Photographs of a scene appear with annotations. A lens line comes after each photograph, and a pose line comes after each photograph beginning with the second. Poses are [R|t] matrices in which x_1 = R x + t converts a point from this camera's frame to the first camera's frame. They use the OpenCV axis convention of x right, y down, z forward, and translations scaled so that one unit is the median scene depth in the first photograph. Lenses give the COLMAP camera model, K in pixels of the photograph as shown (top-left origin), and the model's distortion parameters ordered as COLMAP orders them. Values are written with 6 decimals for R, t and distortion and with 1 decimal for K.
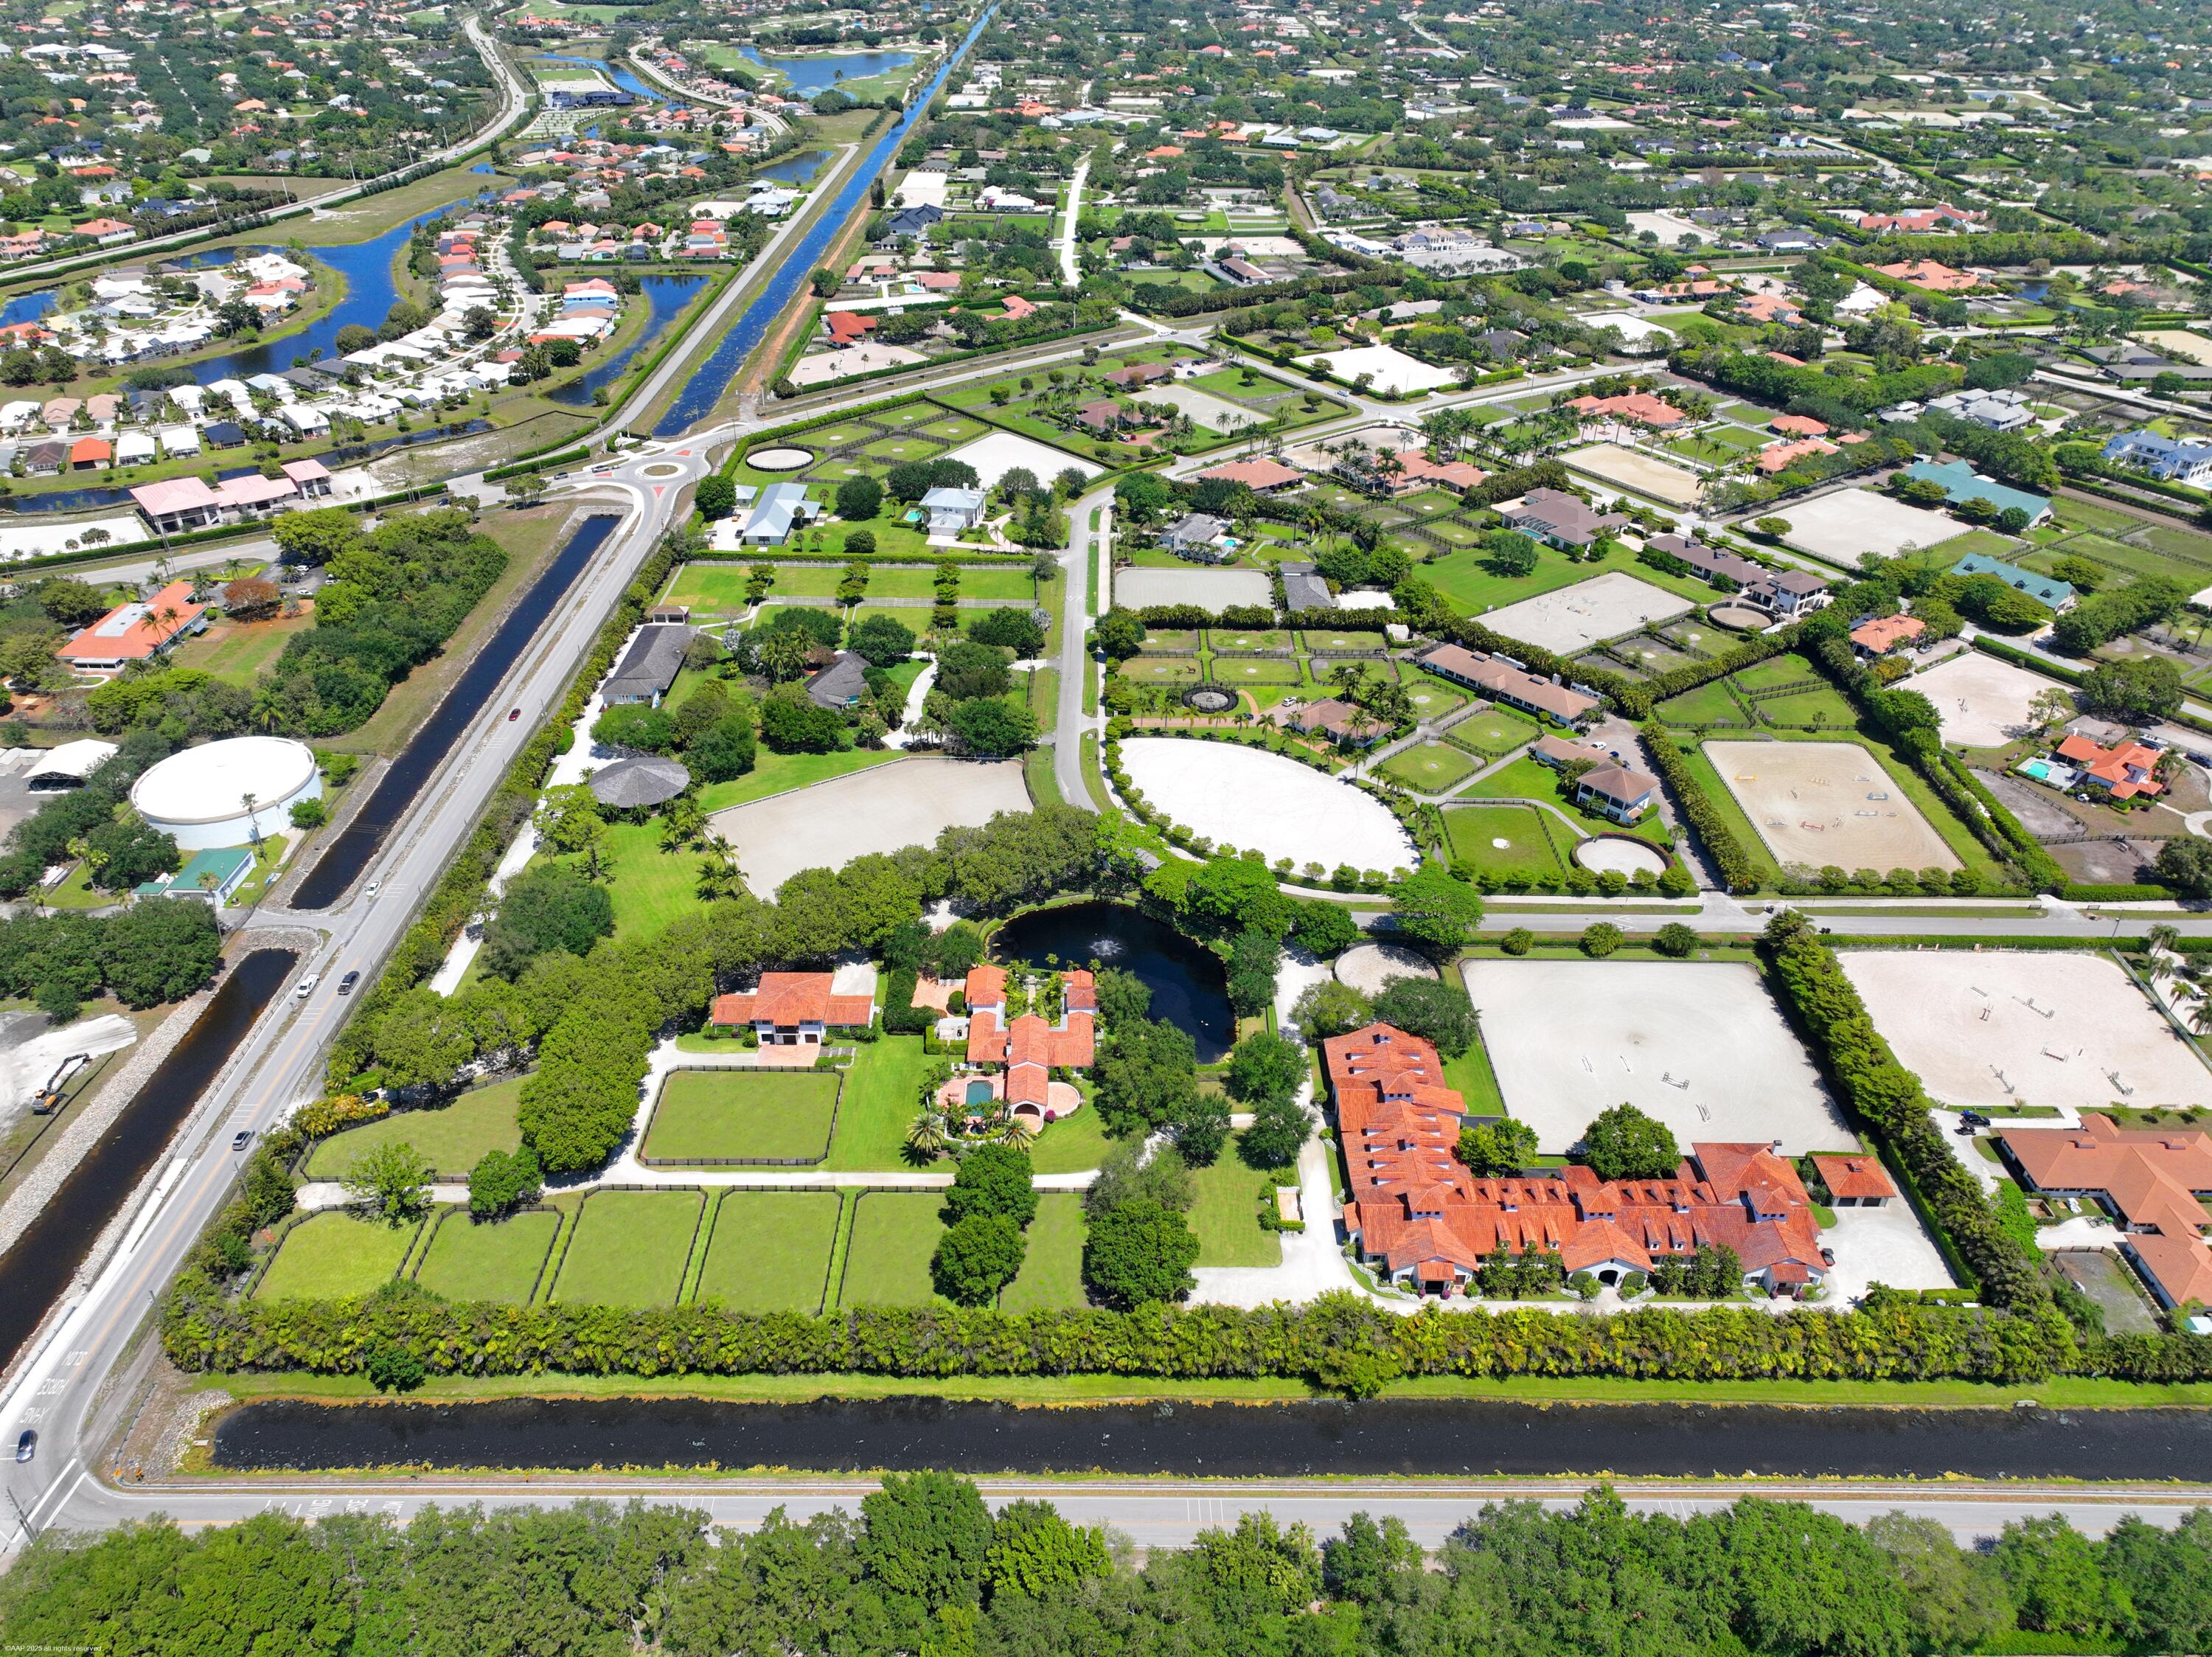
lens RADIAL K [[1580.2, 0, 1106.0], [0, 1580.2, 828.5], [0, 0, 1]] dist [-0.000960, 0.013796]
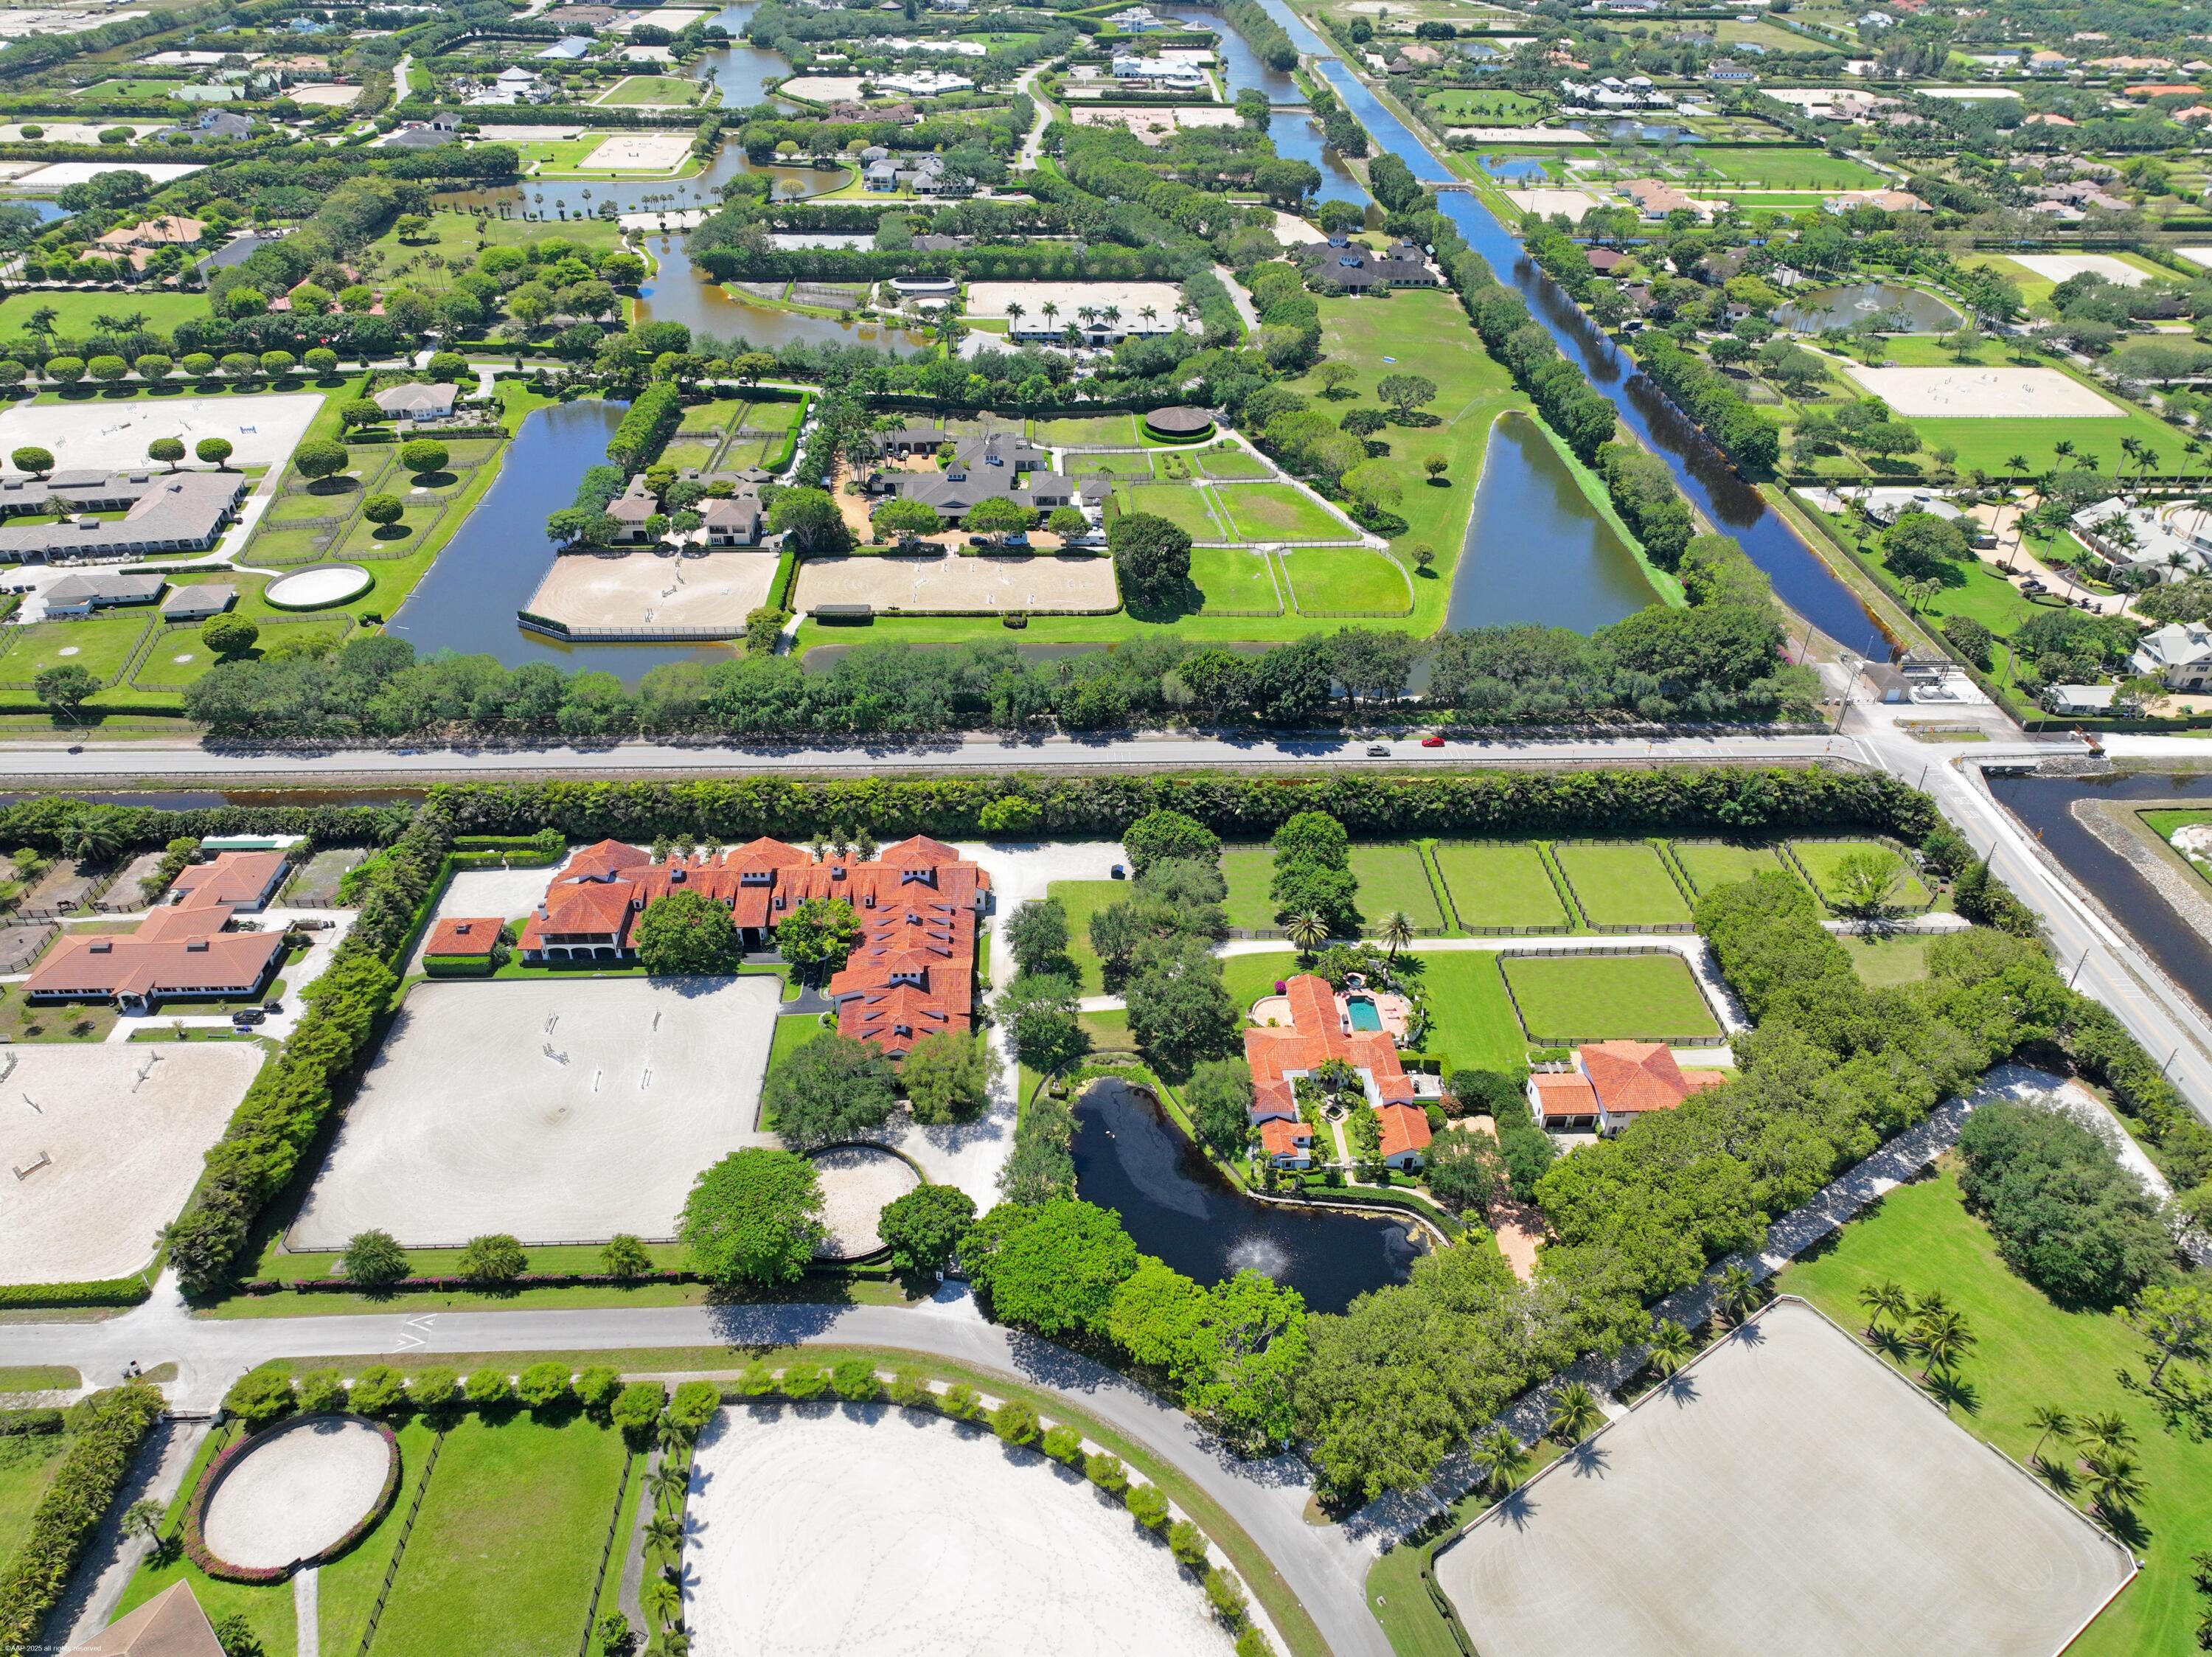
lens RADIAL K [[1580.2, 0, 1106.0], [0, 1580.2, 828.5], [0, 0, 1]] dist [-0.000960, 0.013796]
pose [[-0.999074, -0.000546, -0.043026, 0.094570], [-0.039580, 0.403932, 0.913932, -0.619338], [0.016880, 0.914789, -0.403580, 1.137754]]
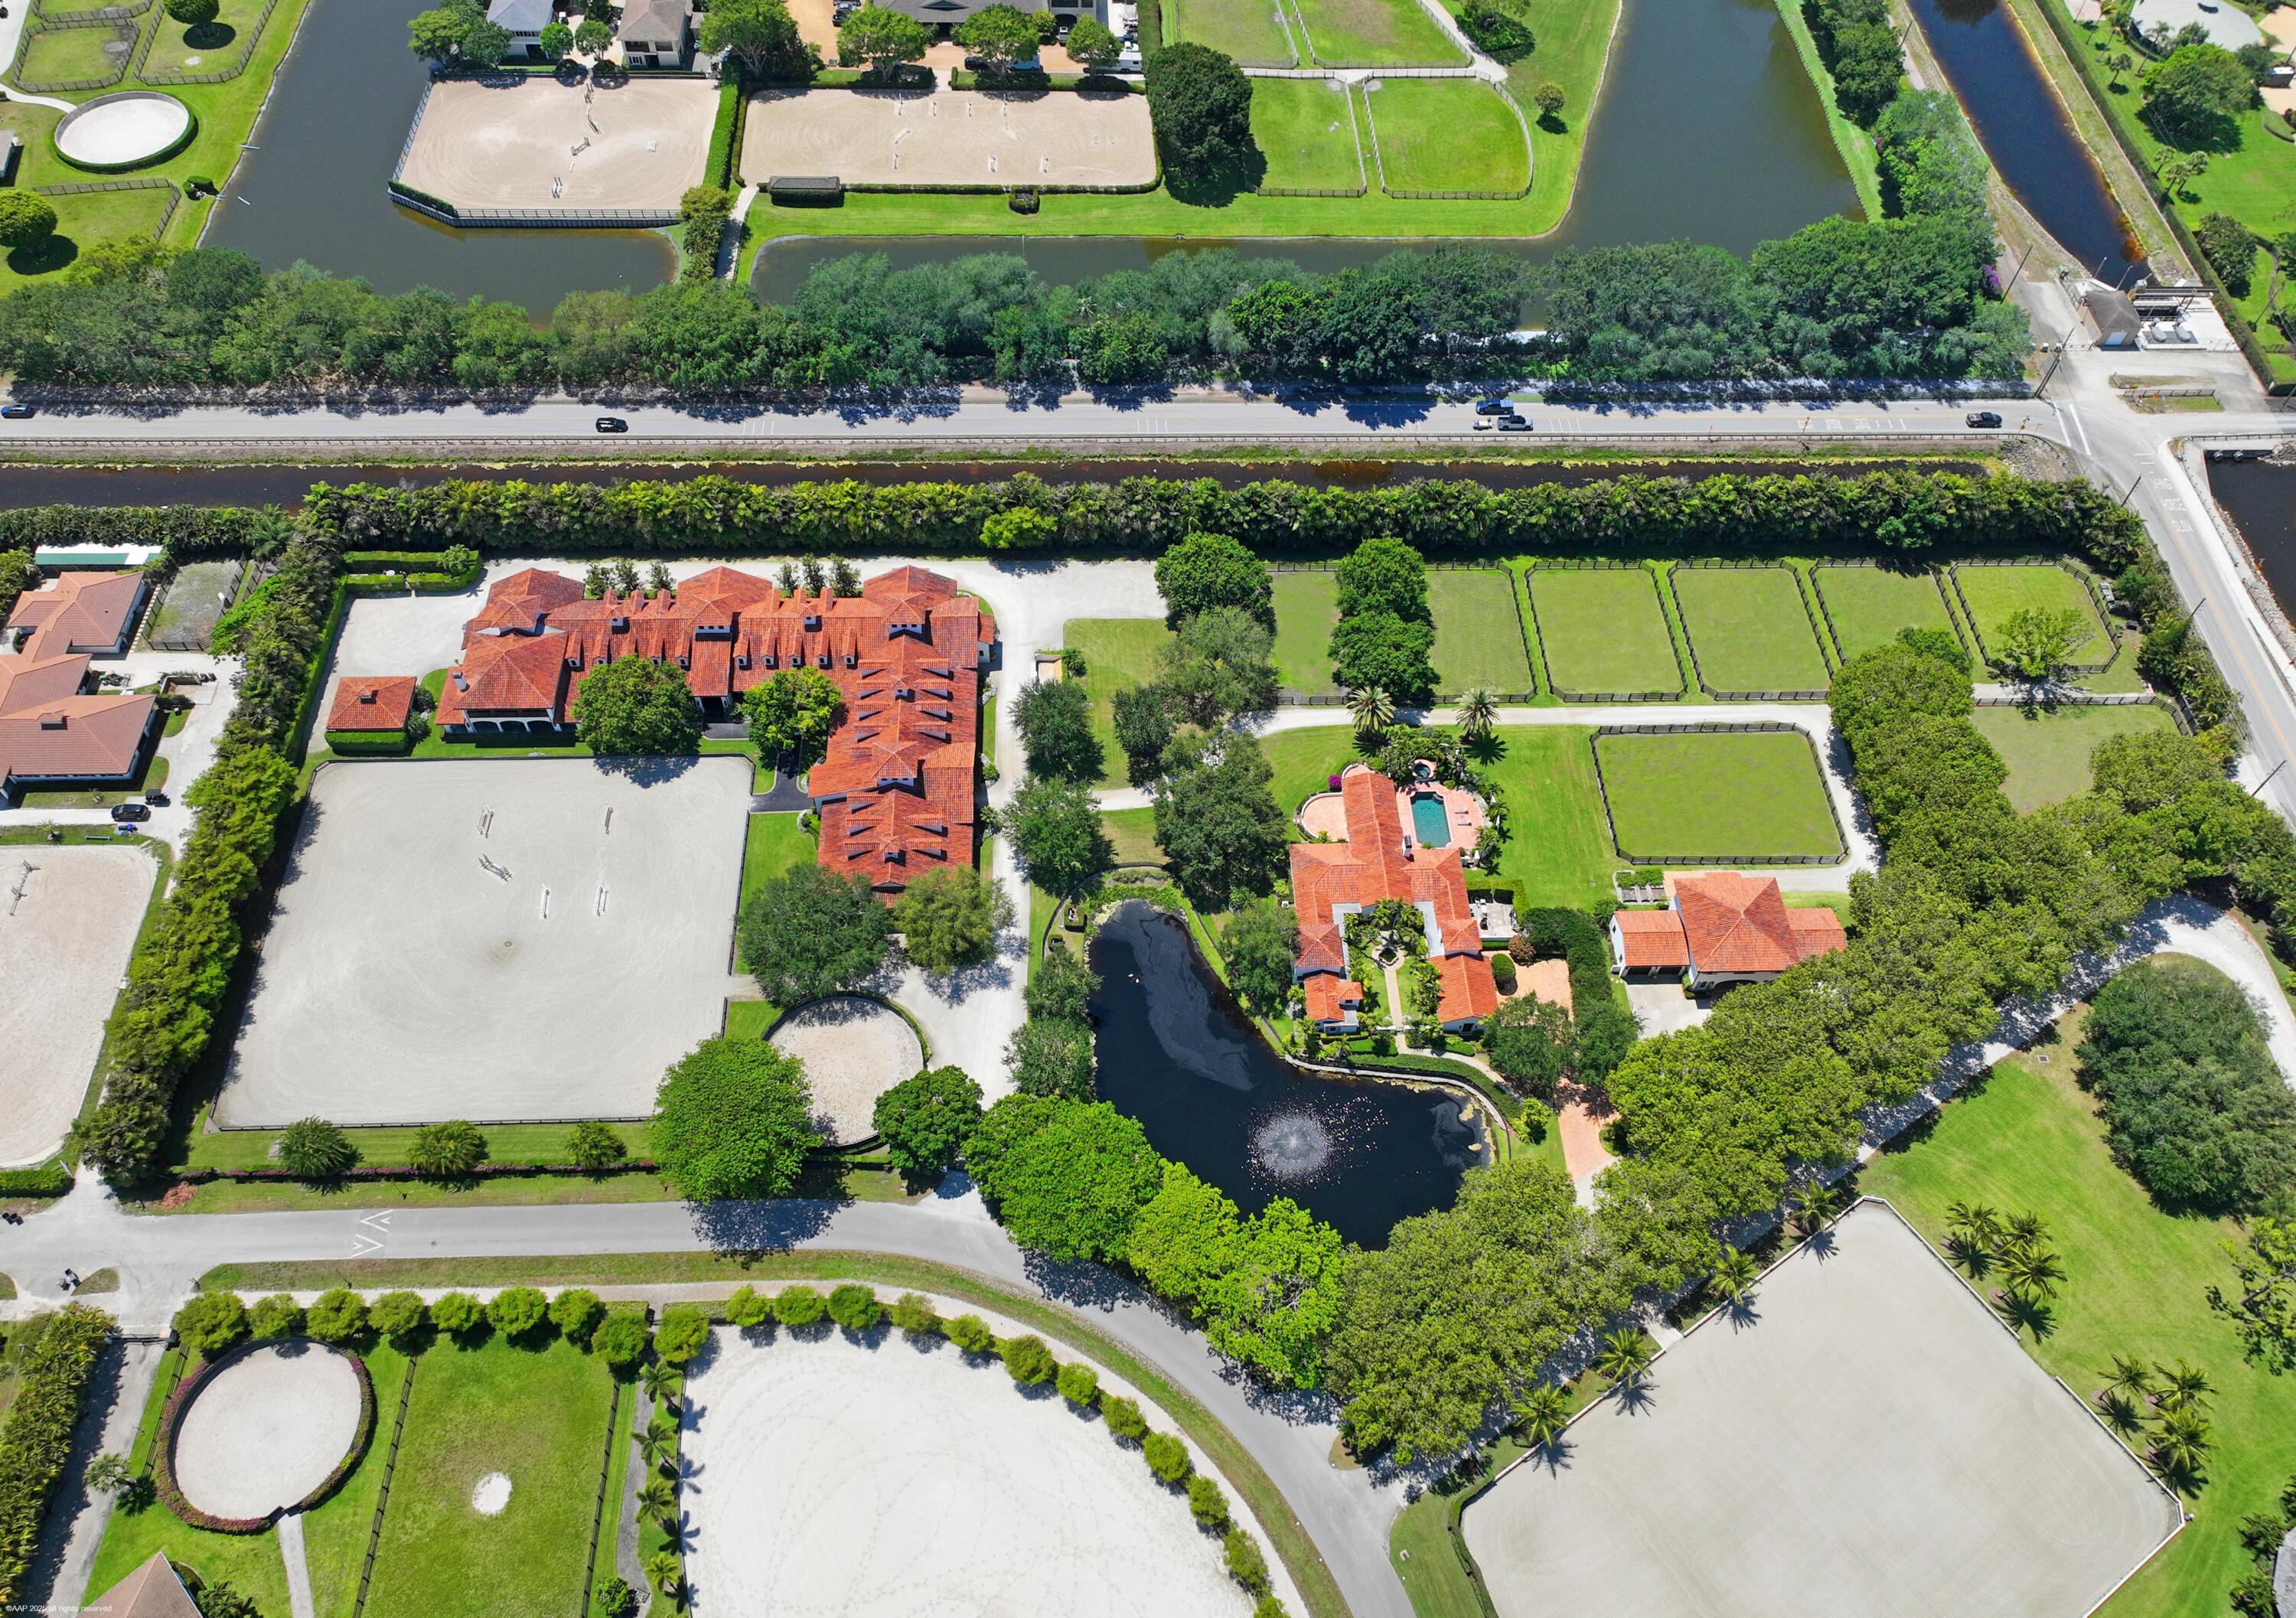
lens RADIAL K [[1745.1, 0, 1150.7], [0, 1745.1, 851.5], [0, 0, 1]] dist [-0.001282, 0.015406]
pose [[-0.998810, 0.002987, -0.048689, 0.088657], [-0.048470, 0.051581, 0.997492, -0.608317], [0.005491, 0.998664, -0.051374, 0.953630]]
